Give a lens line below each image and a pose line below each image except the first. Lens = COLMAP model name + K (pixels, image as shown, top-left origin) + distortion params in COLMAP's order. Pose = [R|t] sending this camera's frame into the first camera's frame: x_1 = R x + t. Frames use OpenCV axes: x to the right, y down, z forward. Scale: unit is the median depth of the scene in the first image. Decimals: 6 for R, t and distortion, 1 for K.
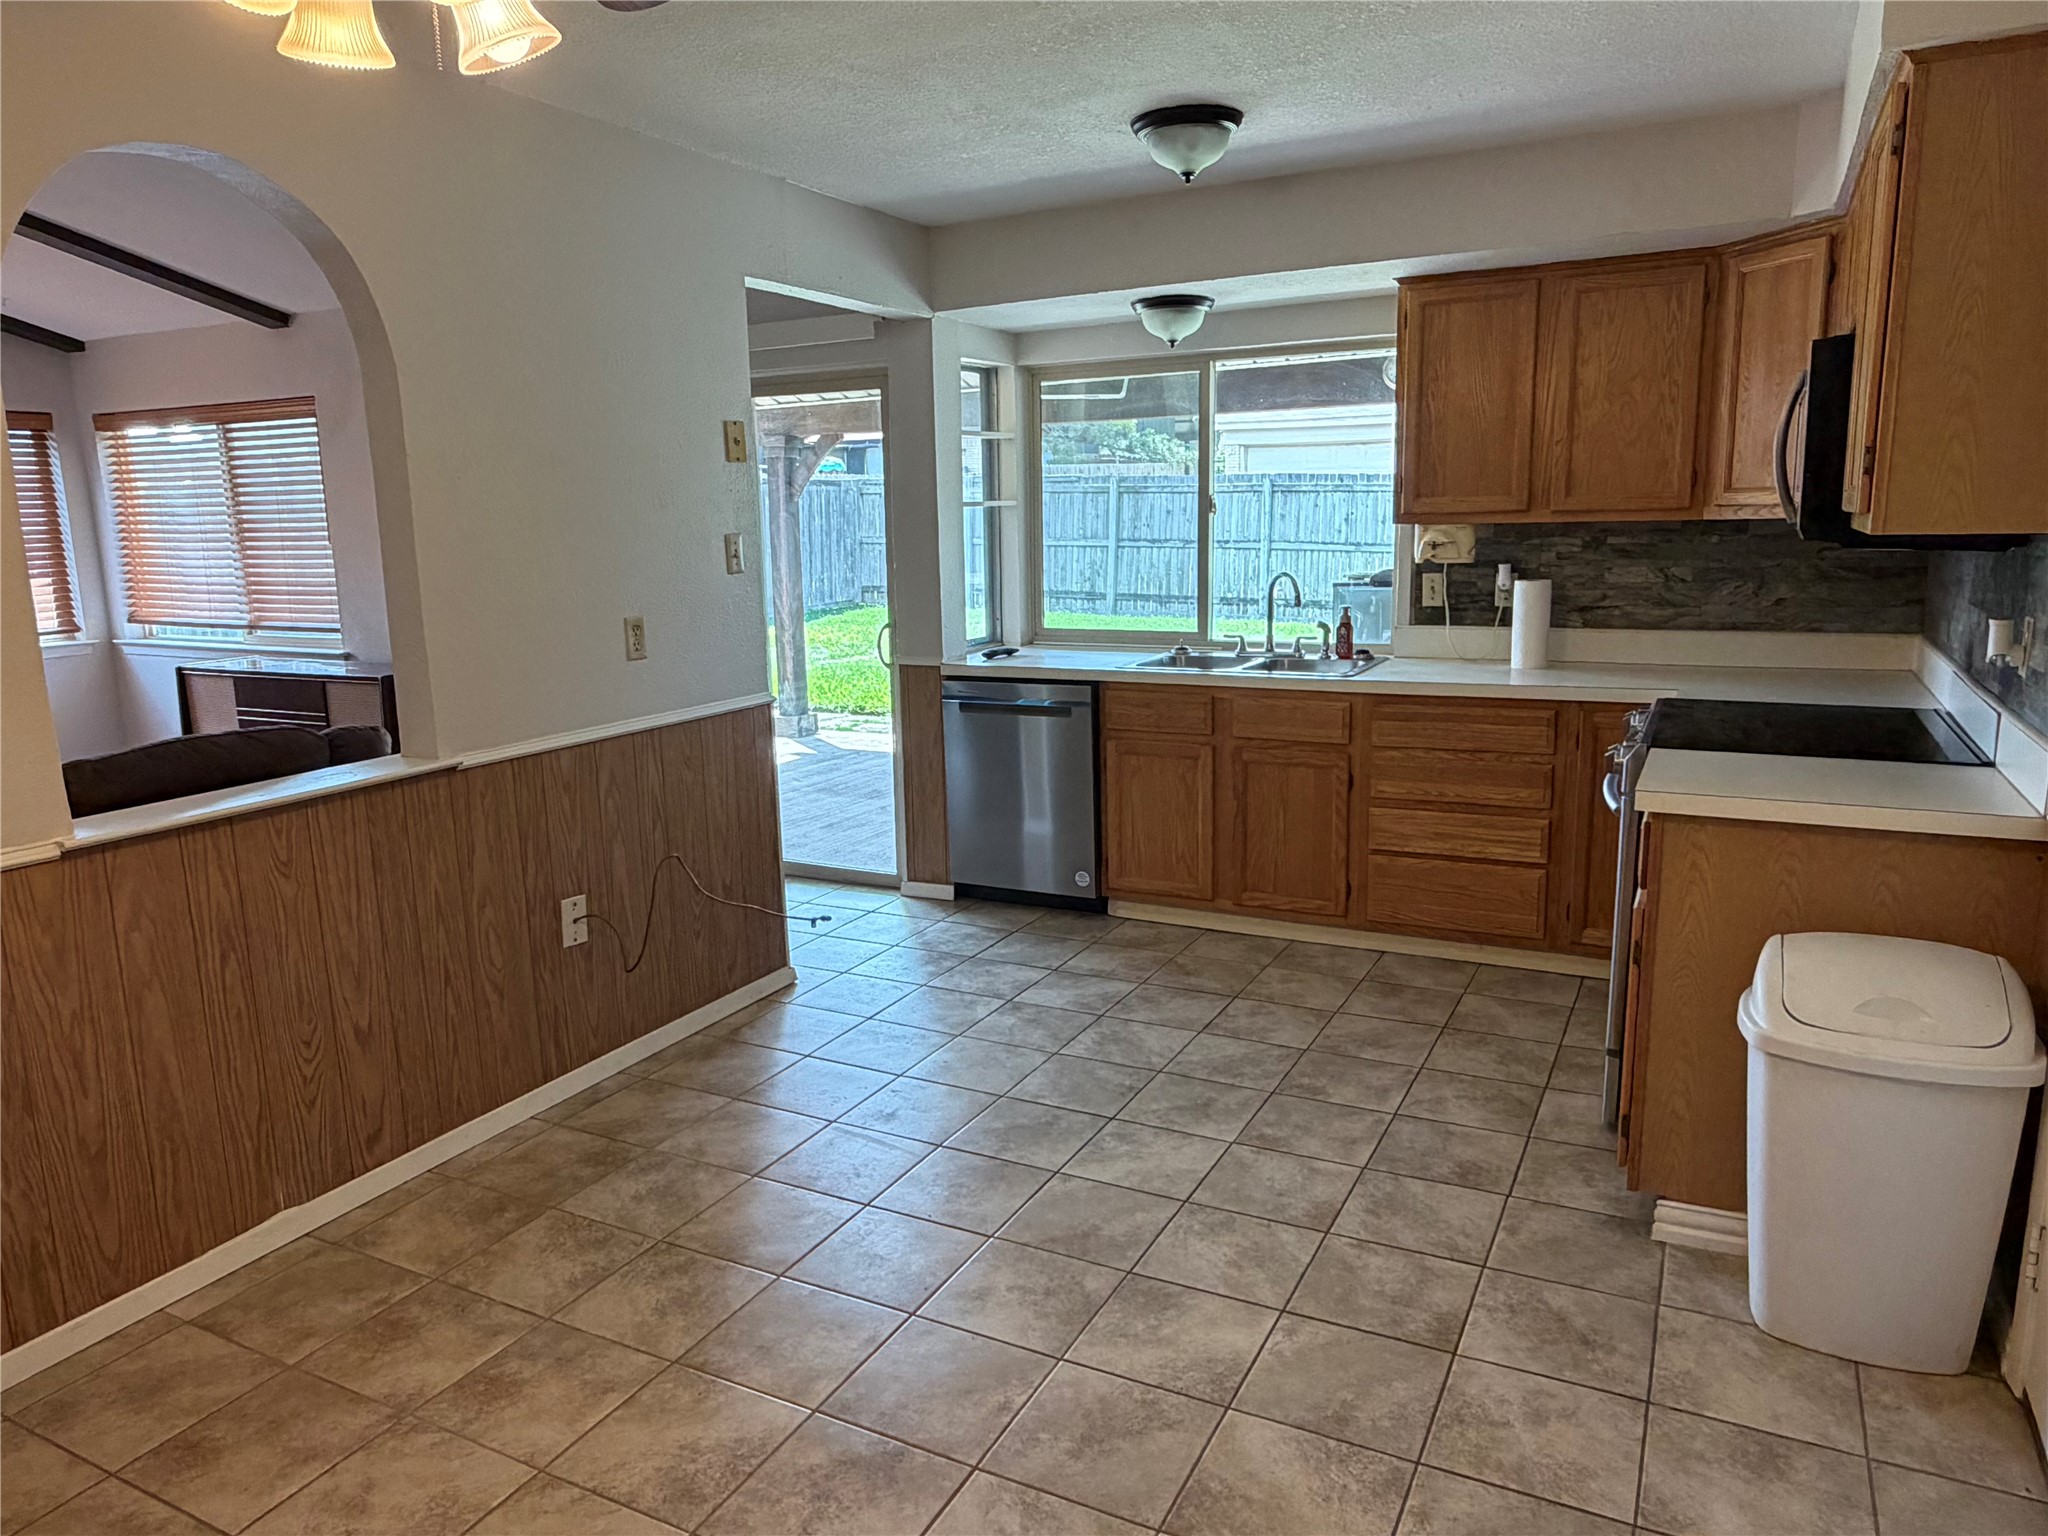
lens RADIAL K [[1361.4, 0, 1015.3], [0, 1361.4, 765.8], [0, 0, 1]] dist [-0.000720, -0.000346]
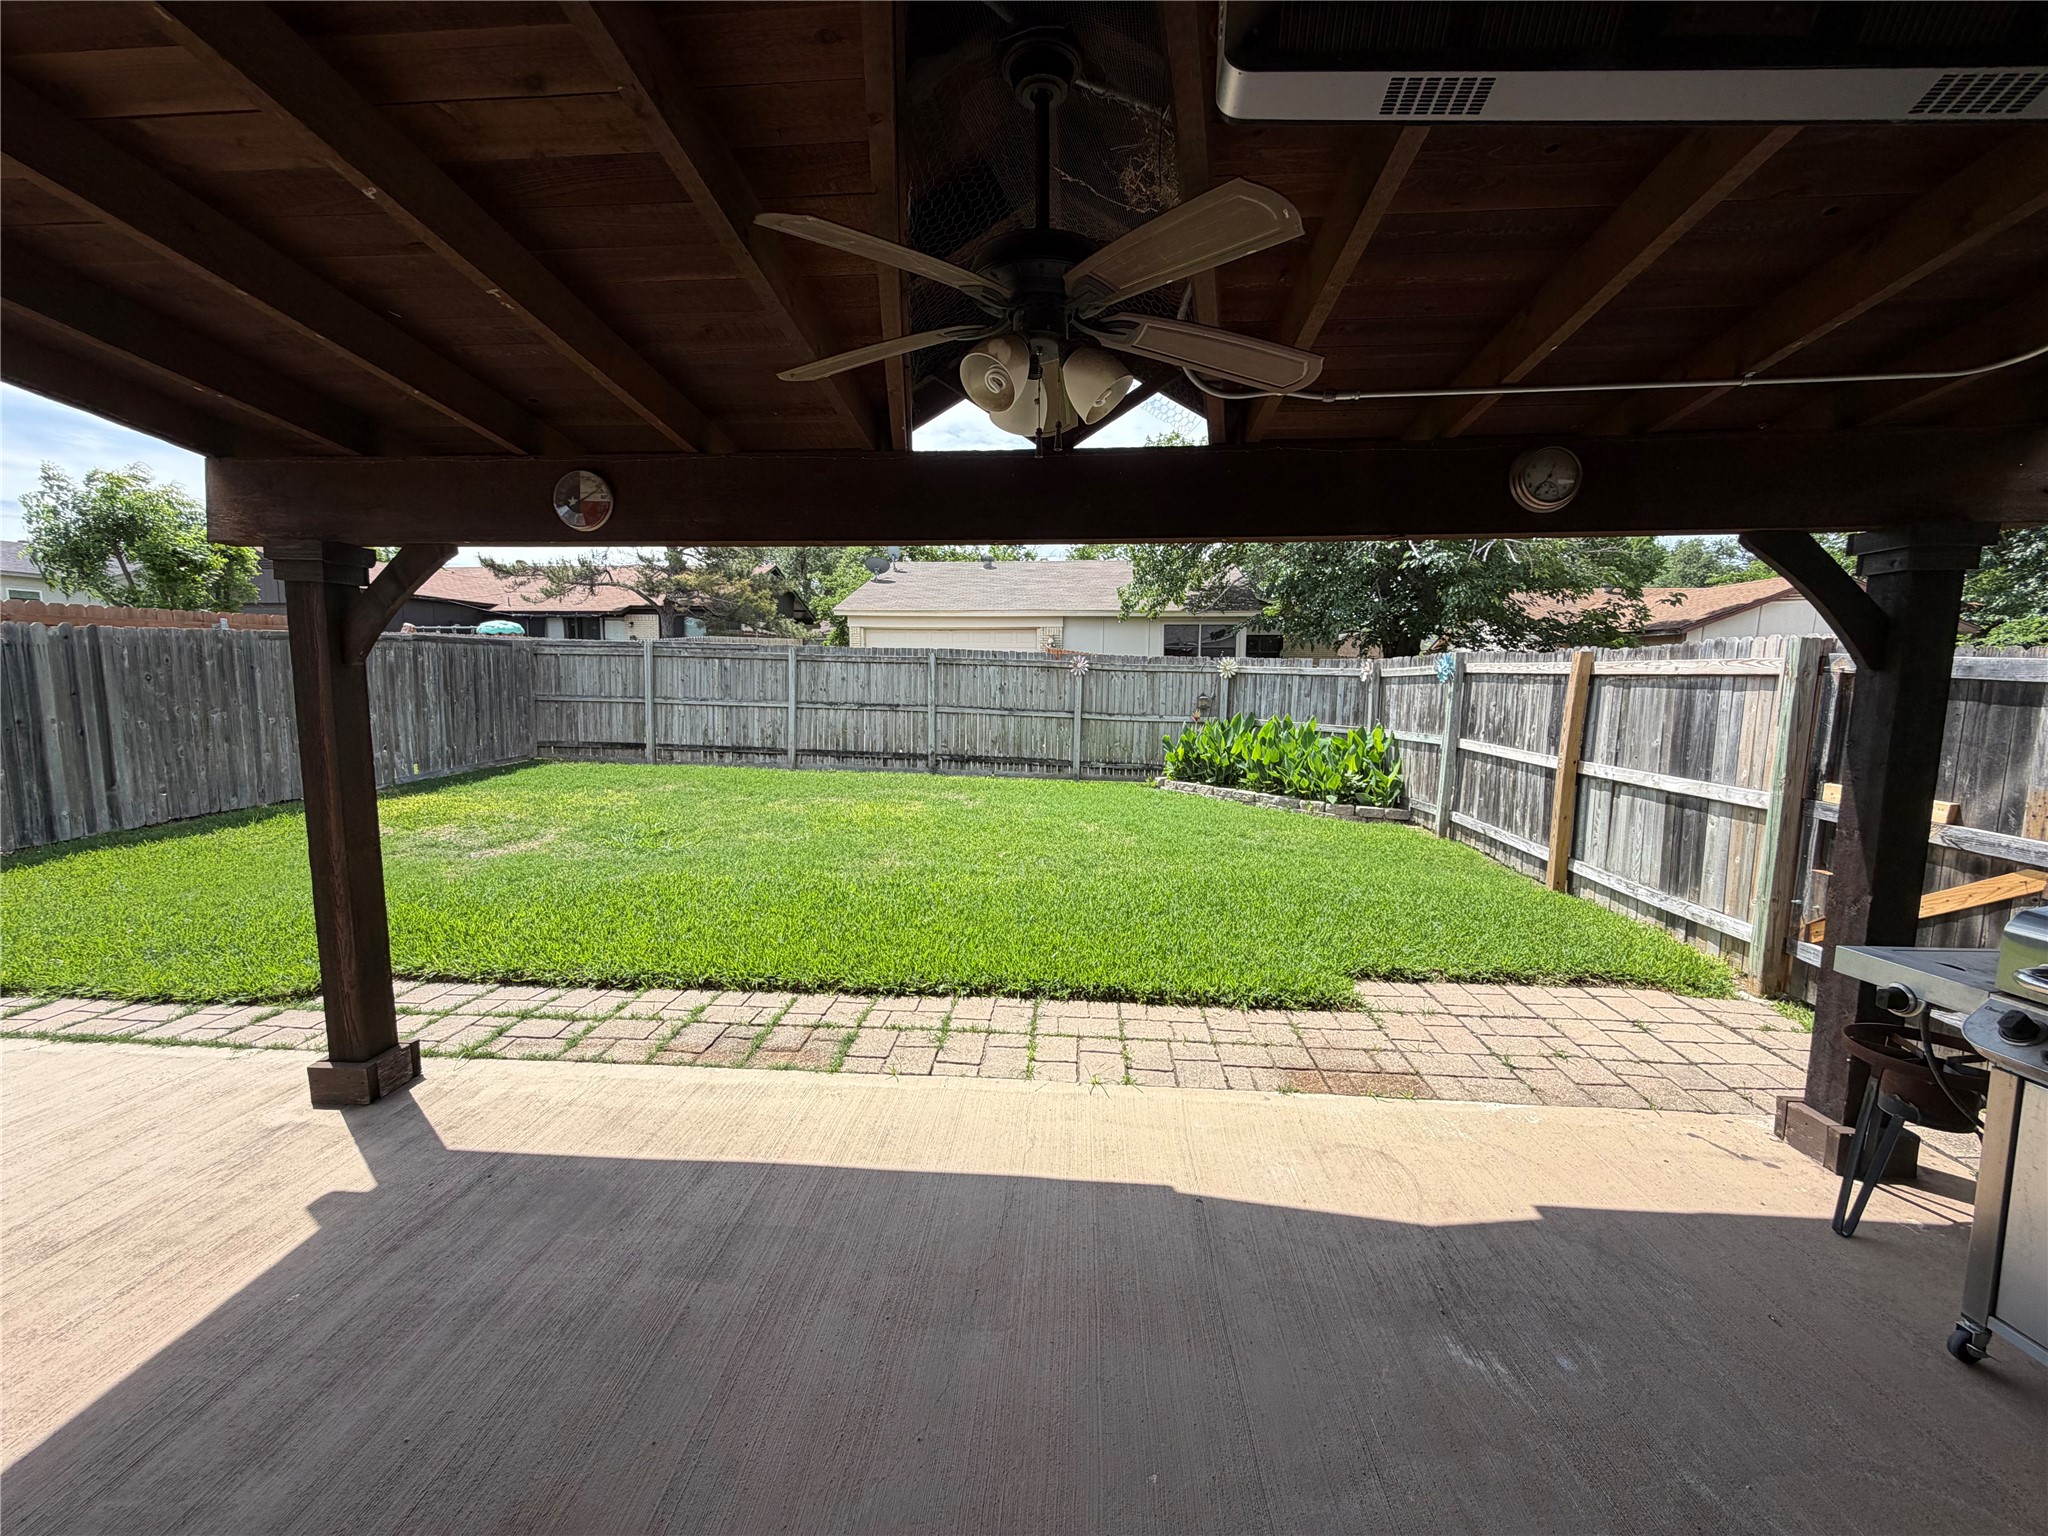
lens RADIAL K [[822.8, 0, 1018.0], [0, 822.8, 763.5], [0, 0, 1]] dist [-0.000831, -0.000364]
pose [[0.918303, -0.020444, 0.395350, -0.113040], [0.049472, 0.996763, -0.063367, -0.267949], [-0.392774, 0.077749, 0.916342, 1.309250]]
